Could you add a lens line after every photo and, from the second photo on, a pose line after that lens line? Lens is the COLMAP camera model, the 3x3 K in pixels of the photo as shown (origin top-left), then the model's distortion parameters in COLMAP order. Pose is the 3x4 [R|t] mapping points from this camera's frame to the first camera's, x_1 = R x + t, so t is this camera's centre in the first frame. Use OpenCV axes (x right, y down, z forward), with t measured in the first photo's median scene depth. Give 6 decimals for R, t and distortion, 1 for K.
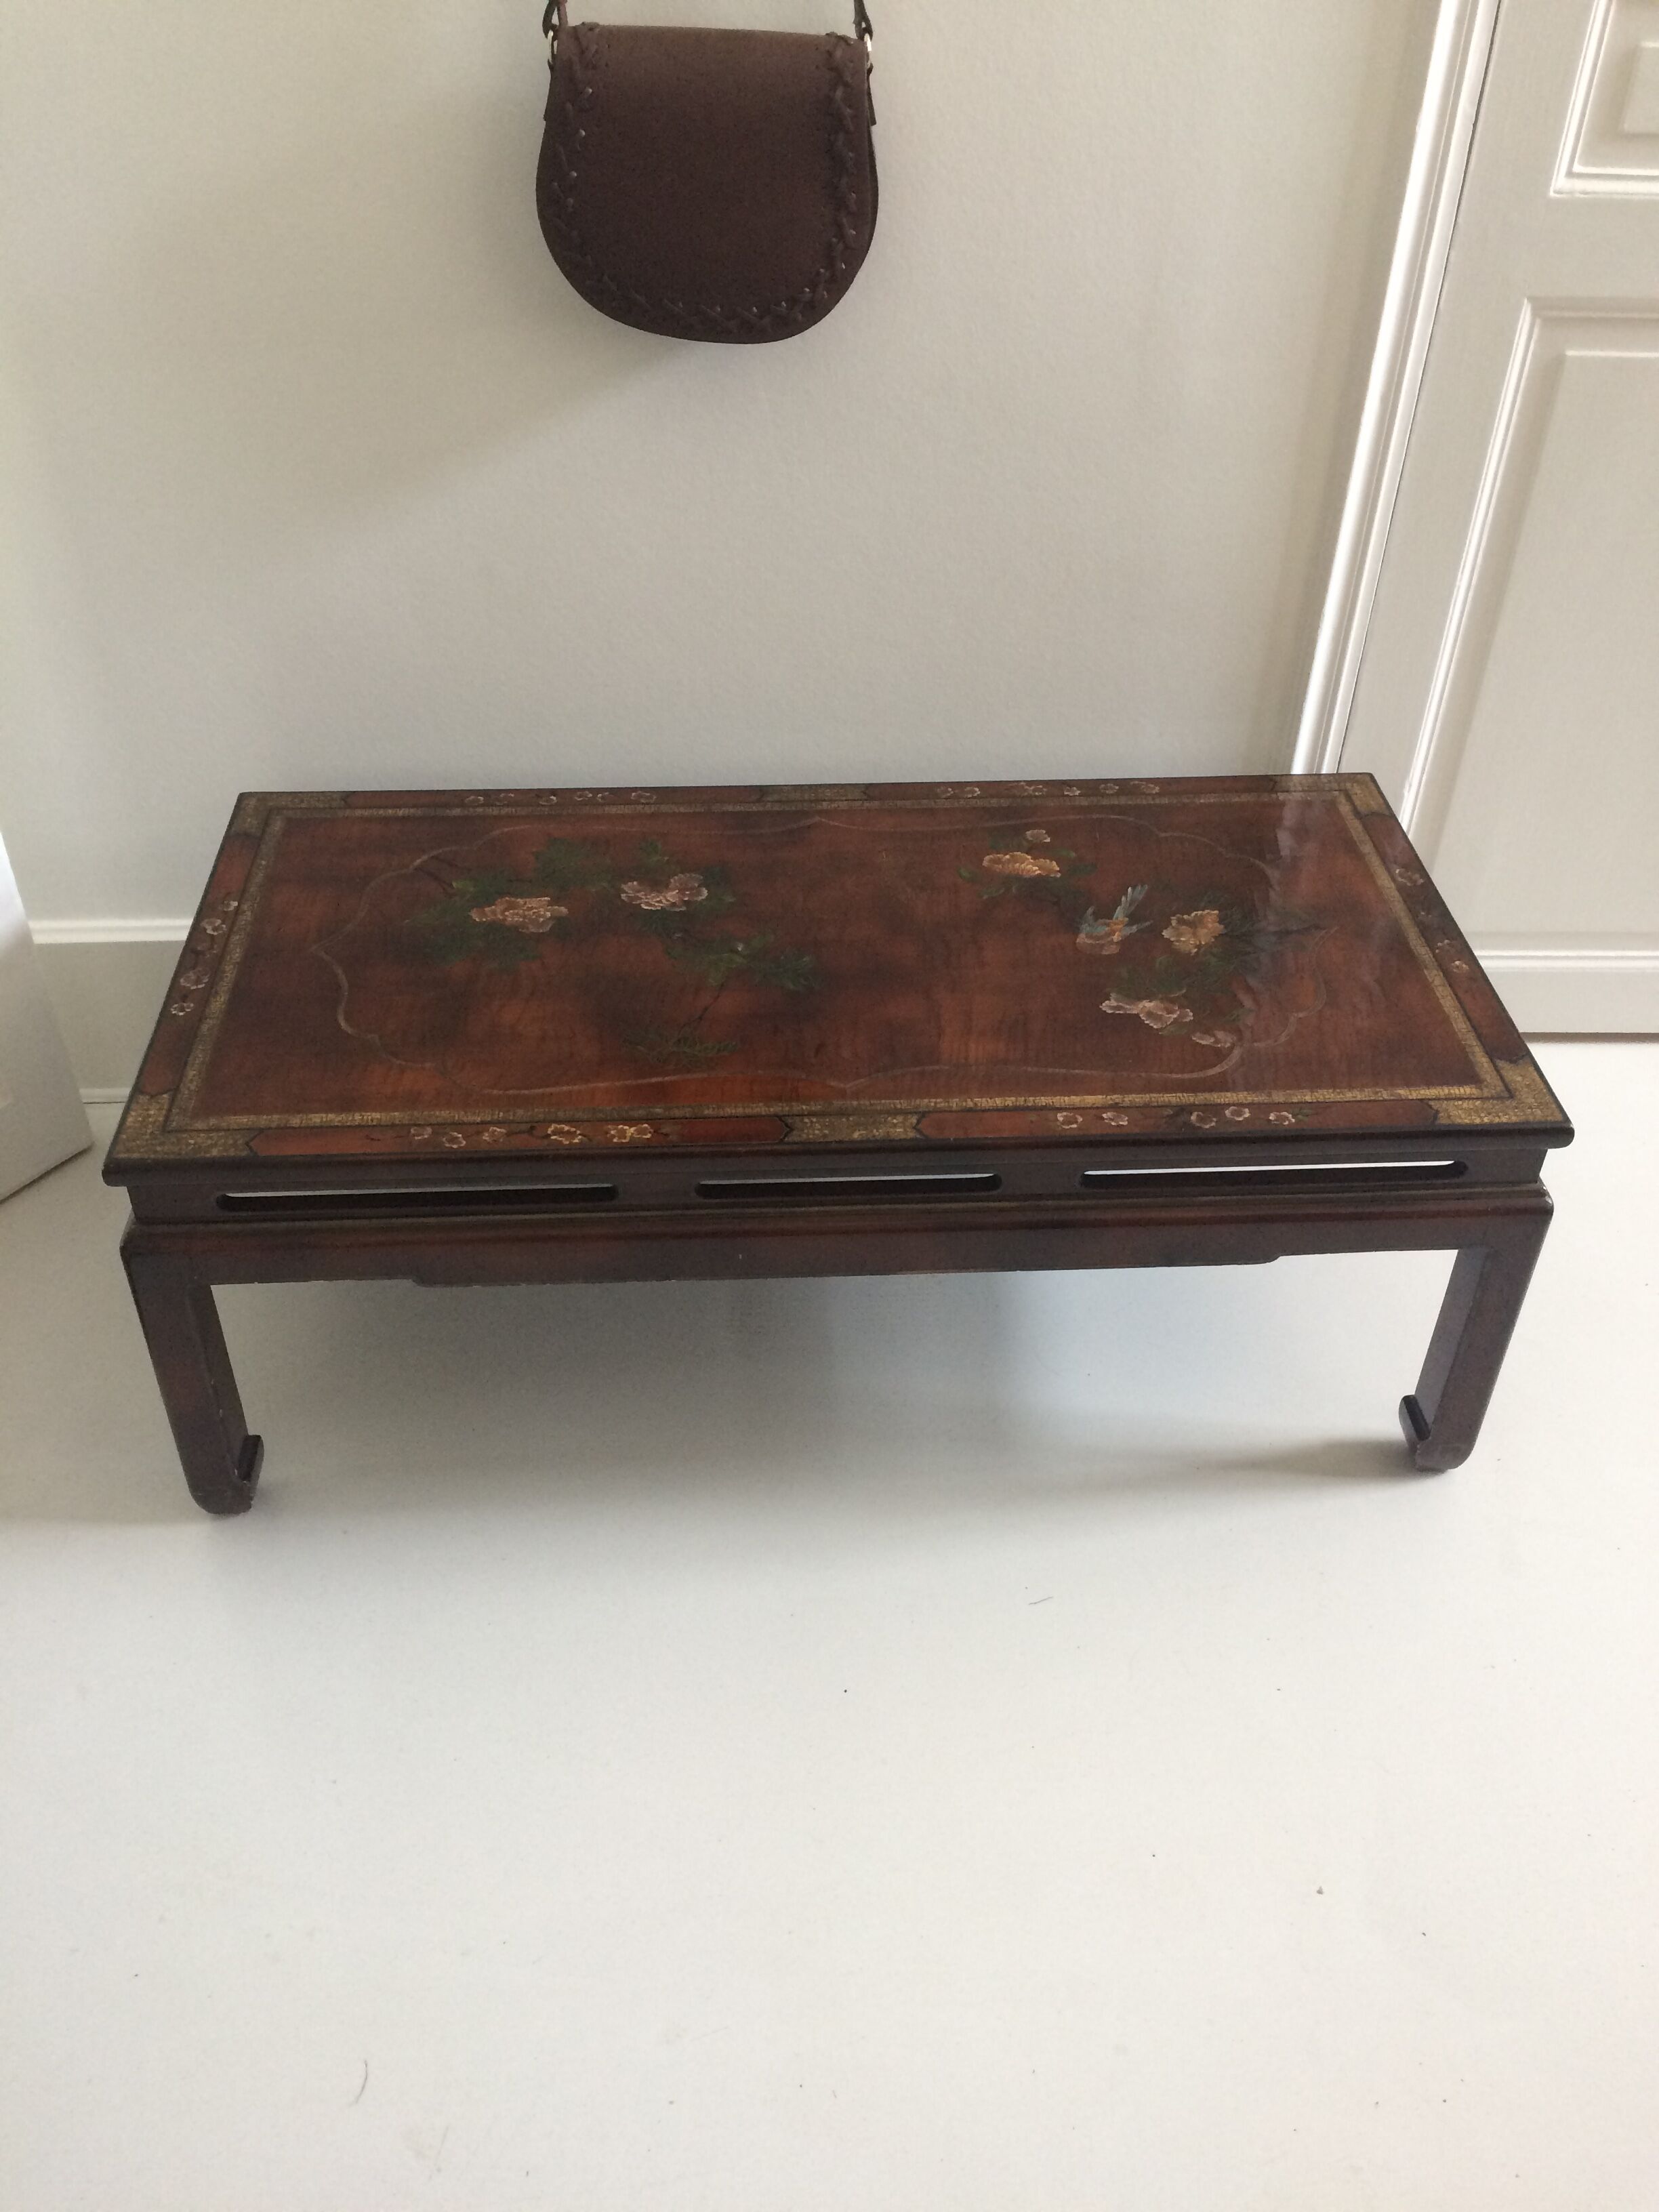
lens RADIAL K [[1916.4, 0, 829.5], [0, 1916.4, 1106.0], [0, 0, 1]] dist [0.089781, -0.131604]
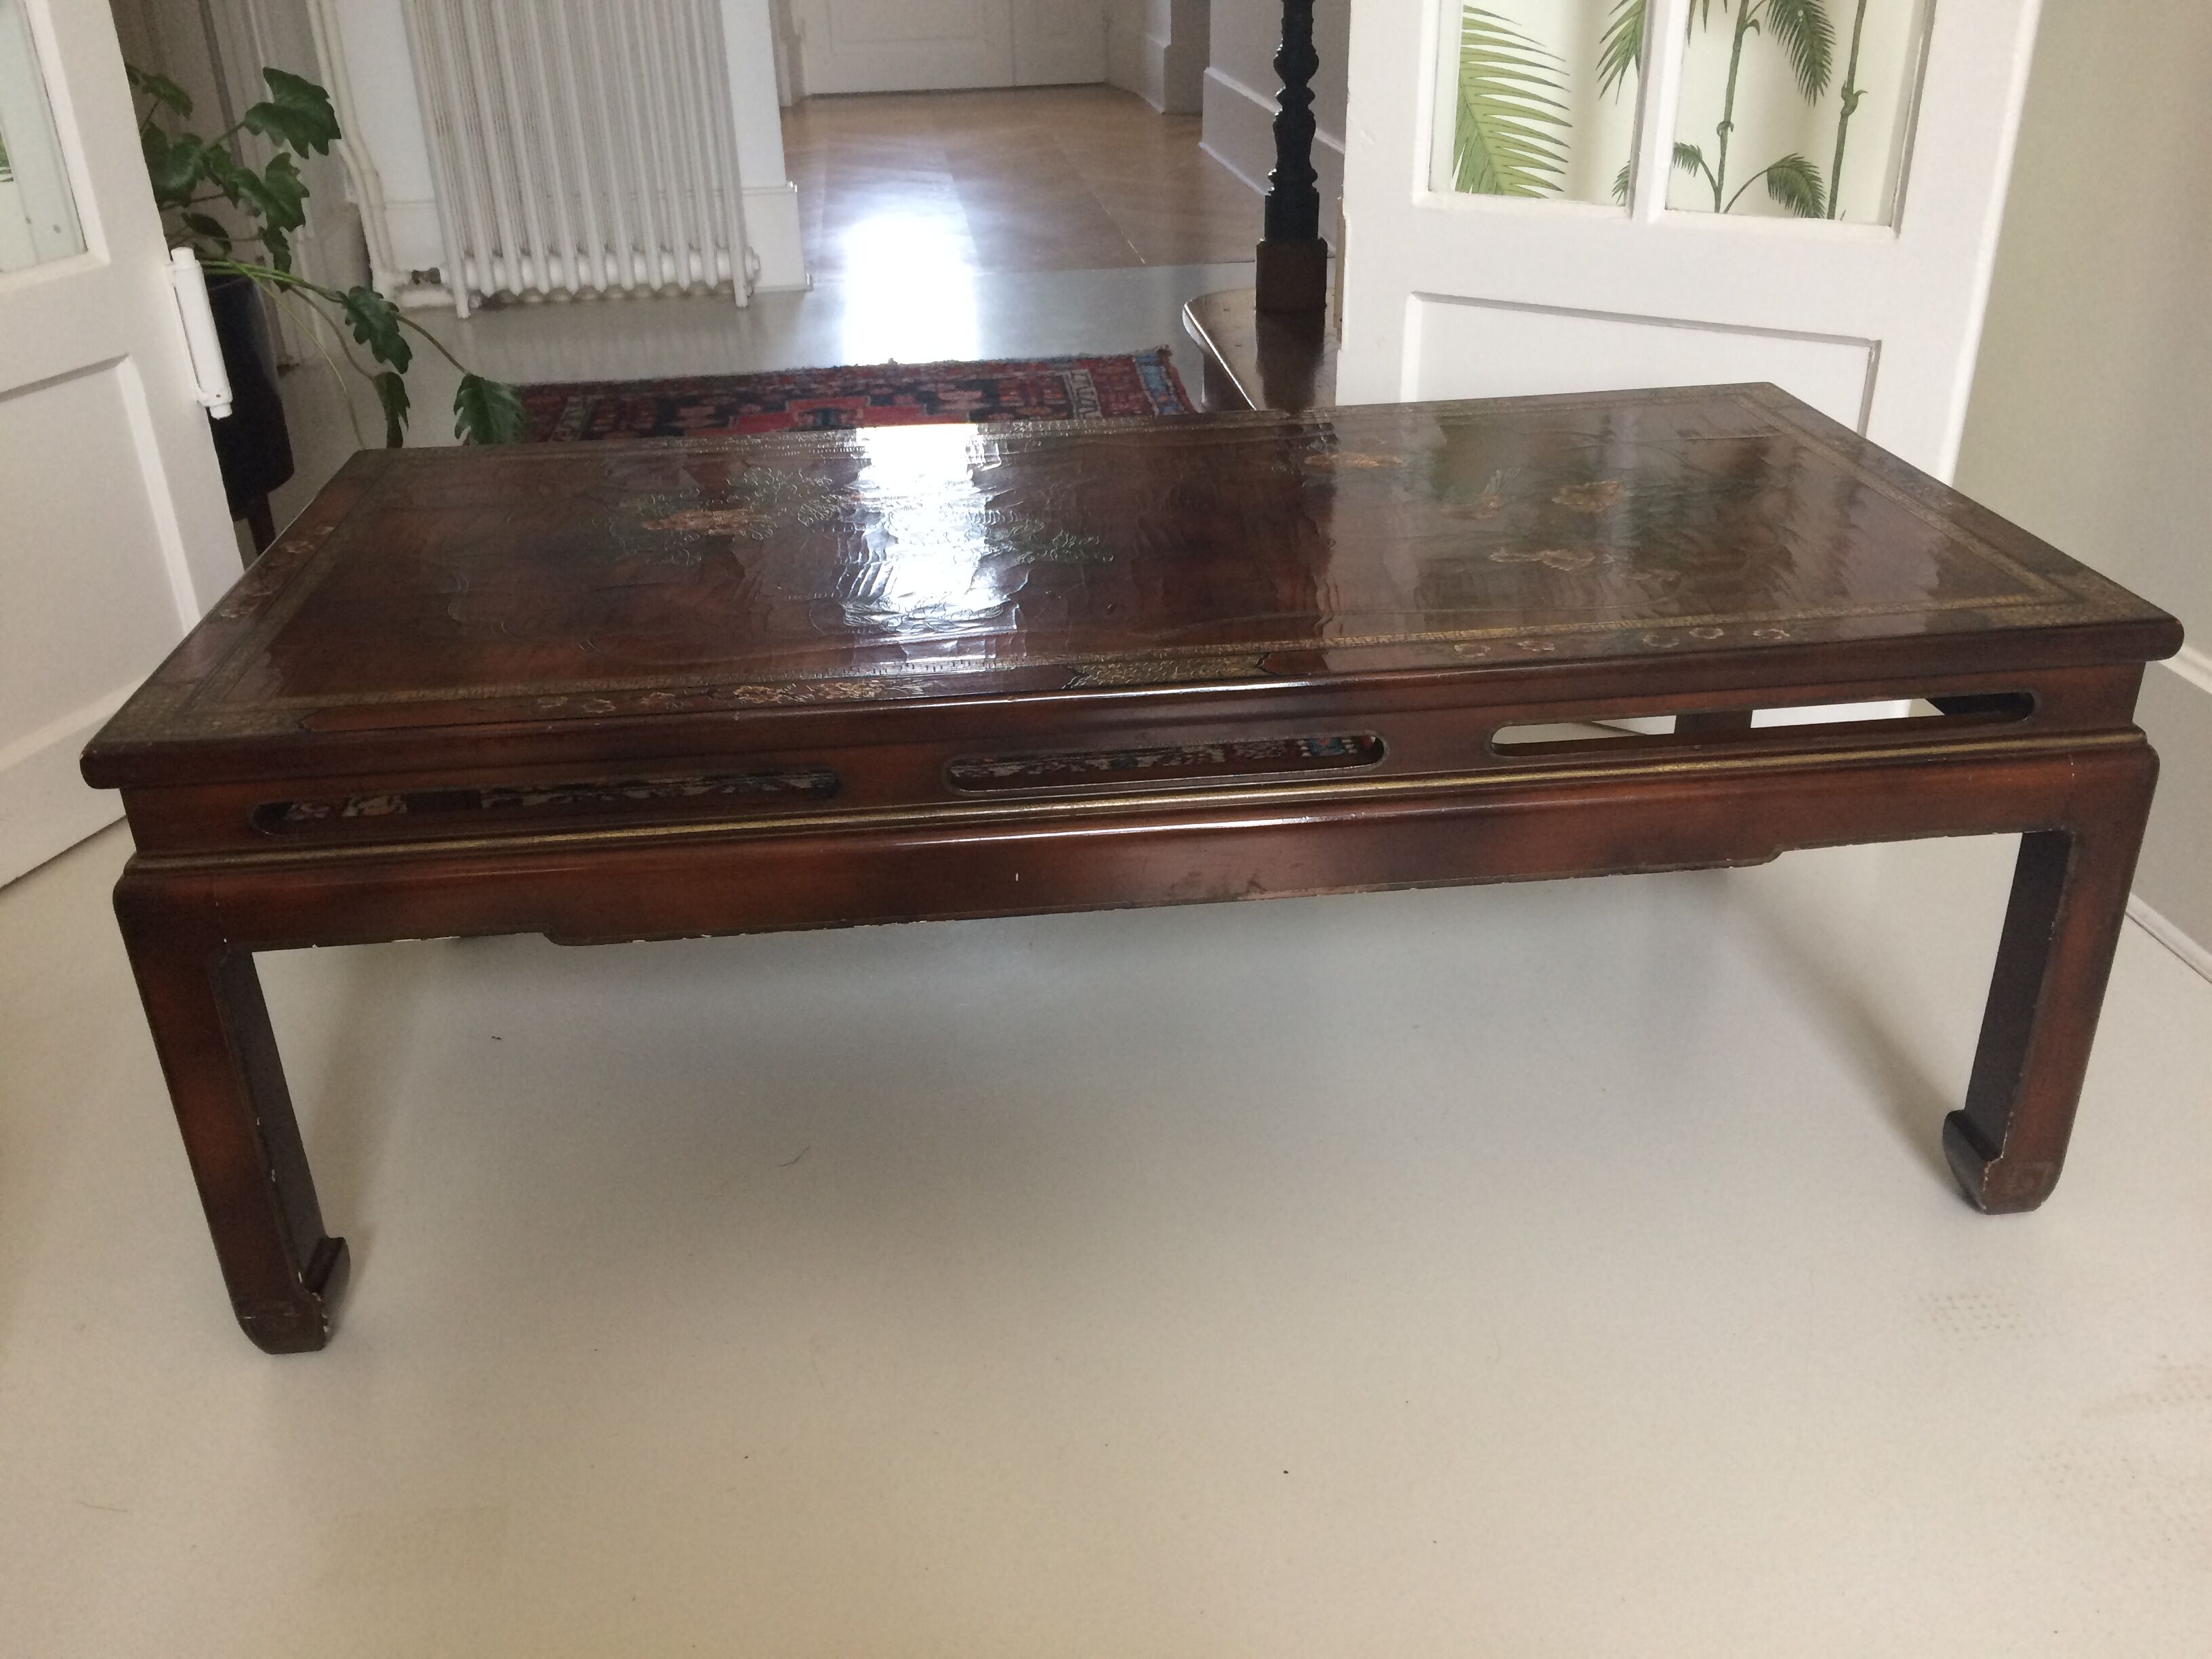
lens RADIAL K [[1916.4, 0, 1106.0], [0, 1916.4, 829.5], [0, 0, 1]] dist [0.089781, -0.131604]
pose [[0.998513, -0.052987, 0.012788, -0.021073], [0.054487, 0.976901, -0.206627, 0.197034], [-0.001544, 0.207017, 0.978336, 0.297477]]
